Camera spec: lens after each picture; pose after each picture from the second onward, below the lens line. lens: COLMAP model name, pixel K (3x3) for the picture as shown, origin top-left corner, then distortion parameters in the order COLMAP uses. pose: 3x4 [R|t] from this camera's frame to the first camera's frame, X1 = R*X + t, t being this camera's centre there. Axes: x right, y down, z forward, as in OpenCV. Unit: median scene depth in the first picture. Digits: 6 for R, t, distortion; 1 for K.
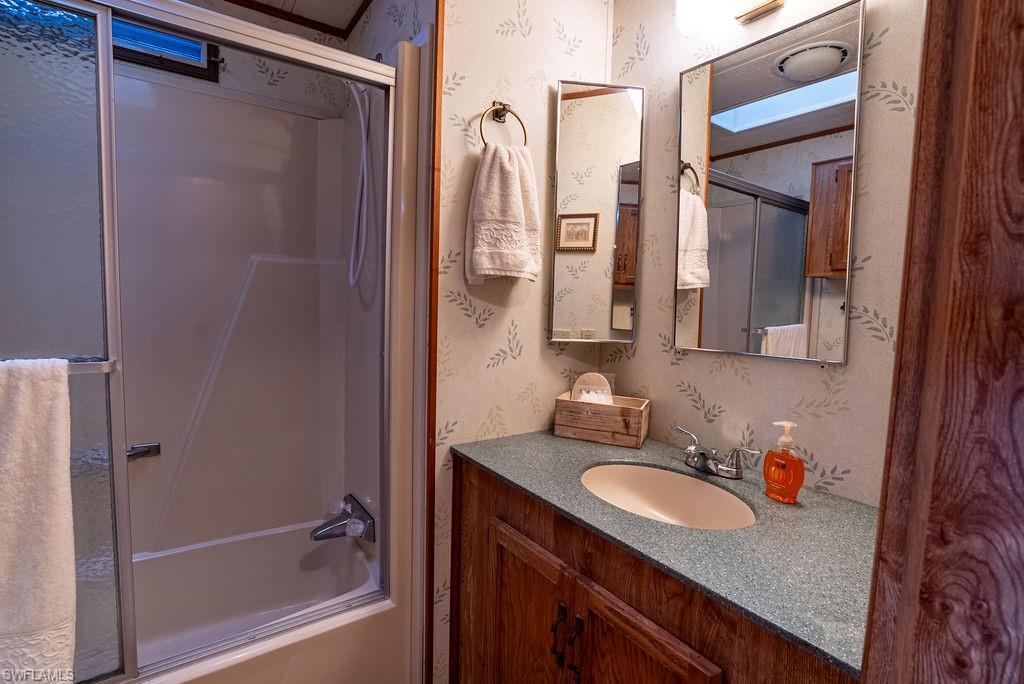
lens RADIAL K [[482.2, 0, 510.9], [0, 482.2, 341.3], [0, 0, 1]] dist [-0.061374, 0.022436]
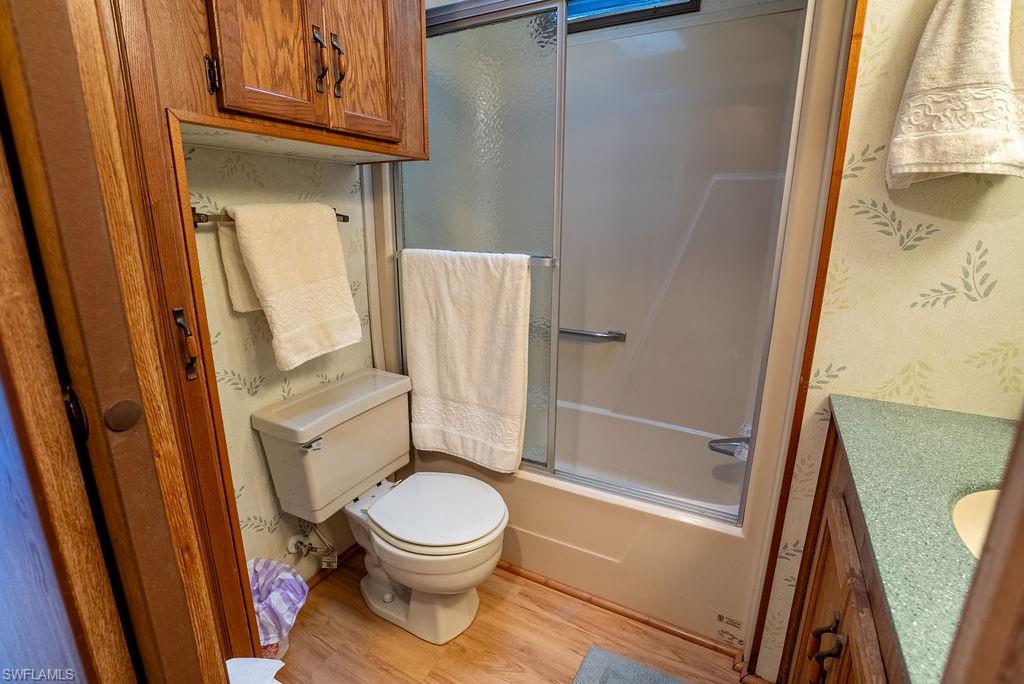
lens RADIAL K [[482.2, 0, 510.9], [0, 482.2, 341.3], [0, 0, 1]] dist [-0.061374, 0.022436]
pose [[0.445436, 0.198413, -0.873051, 0.318679], [-0.068390, 0.979826, 0.187786, 0.015475], [0.892698, -0.023939, 0.450020, 0.149216]]
